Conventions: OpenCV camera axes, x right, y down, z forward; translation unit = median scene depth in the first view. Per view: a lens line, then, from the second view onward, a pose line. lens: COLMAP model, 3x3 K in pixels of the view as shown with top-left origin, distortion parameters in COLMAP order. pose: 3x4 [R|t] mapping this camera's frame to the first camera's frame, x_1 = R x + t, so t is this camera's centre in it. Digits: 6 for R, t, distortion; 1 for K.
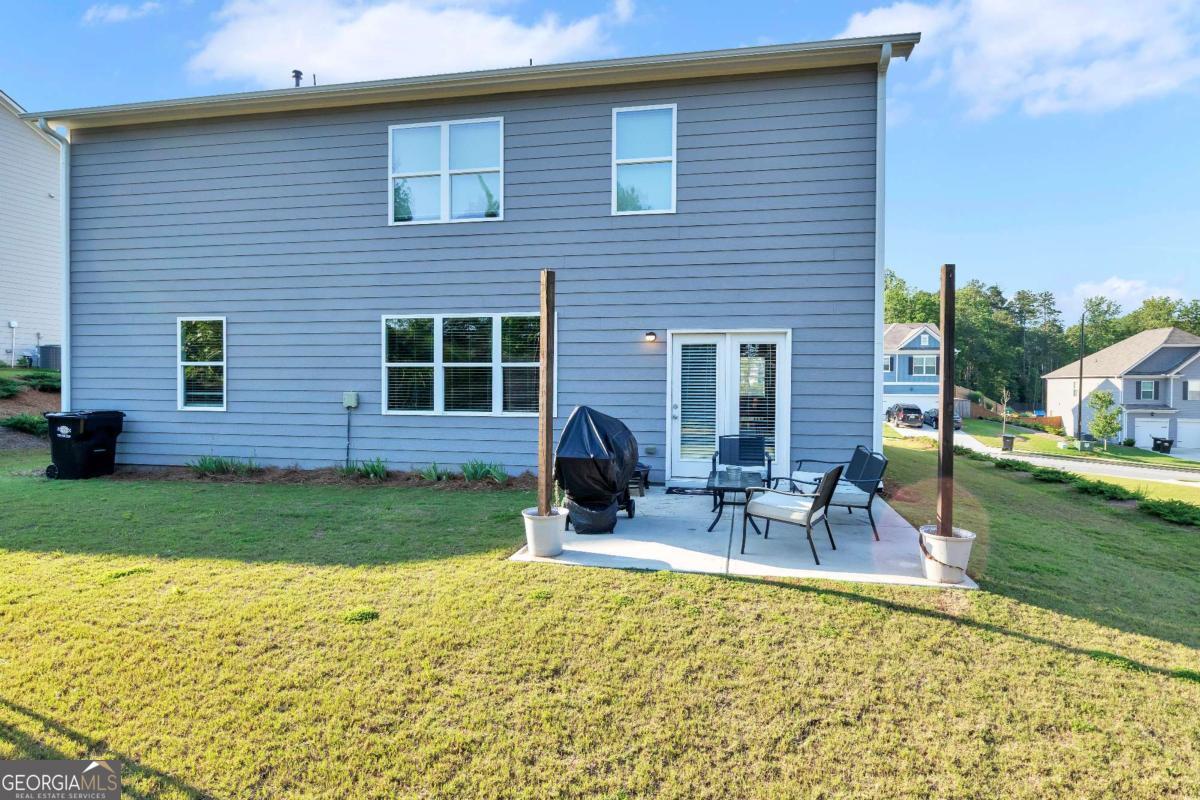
lens RADIAL K [[714.5, 0, 599.9], [0, 714.5, 379.0], [0, 0, 1]] dist [0.022592, -0.000129]
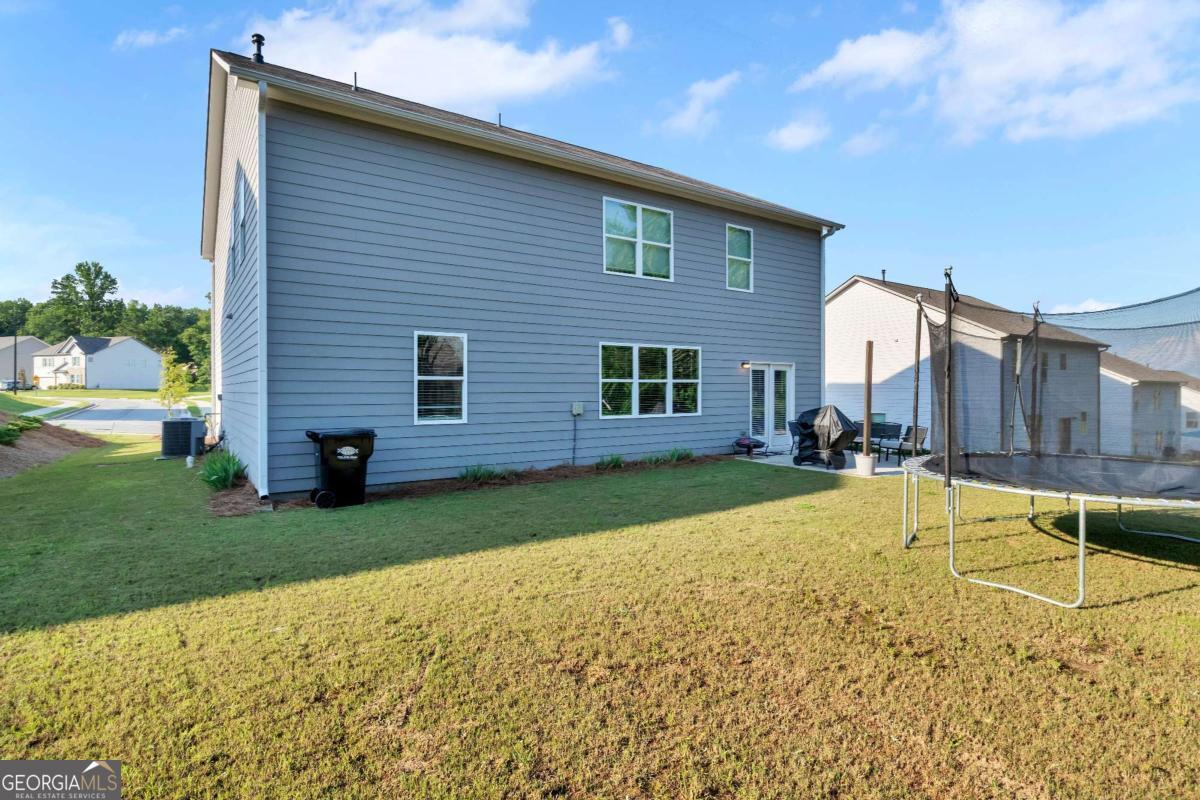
lens RADIAL K [[613.0, 0, 596.8], [0, 613.0, 383.9], [0, 0, 1]] dist [-0.001927, 0.000006]
pose [[0.676465, 0.002635, 0.736470, -1.104957], [0.002914, 0.999976, -0.006255, -0.007003], [-0.736469, 0.006377, 0.676442, 0.261093]]
